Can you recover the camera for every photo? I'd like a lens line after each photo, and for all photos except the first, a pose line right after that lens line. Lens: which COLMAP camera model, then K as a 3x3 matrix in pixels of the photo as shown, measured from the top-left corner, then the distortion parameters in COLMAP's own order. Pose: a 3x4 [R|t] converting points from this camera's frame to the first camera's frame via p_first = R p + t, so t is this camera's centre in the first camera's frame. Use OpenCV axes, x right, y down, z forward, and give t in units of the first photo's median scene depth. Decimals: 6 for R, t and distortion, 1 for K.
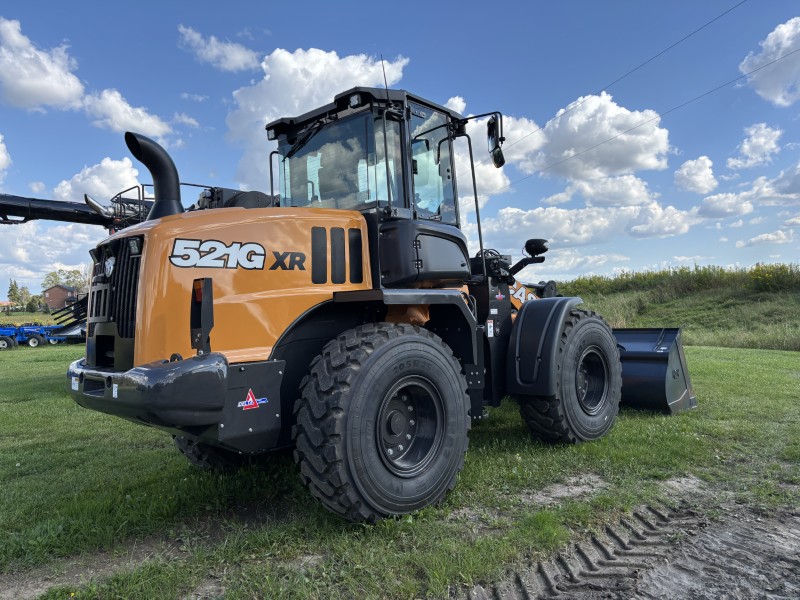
lens RADIAL K [[607.7, 0, 403.4], [0, 607.7, 295.9], [0, 0, 1]] dist [-0.002314, -0.005384]
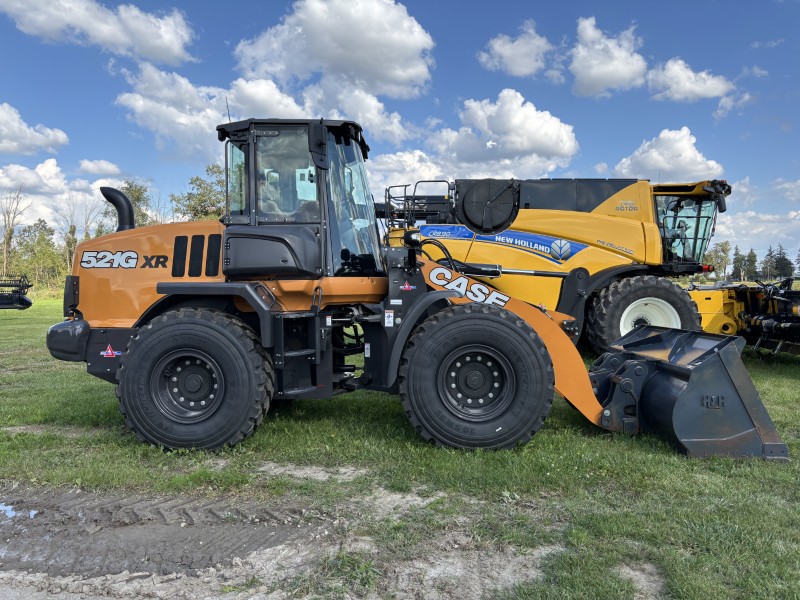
lens RADIAL K [[607.7, 0, 403.4], [0, 607.7, 295.9], [0, 0, 1]] dist [-0.002314, -0.005384]
pose [[0.659779, 0.039115, -0.750441, 1.323350], [-0.002461, 0.998751, 0.049894, -0.050552], [0.751456, -0.031072, 0.659051, 0.491398]]
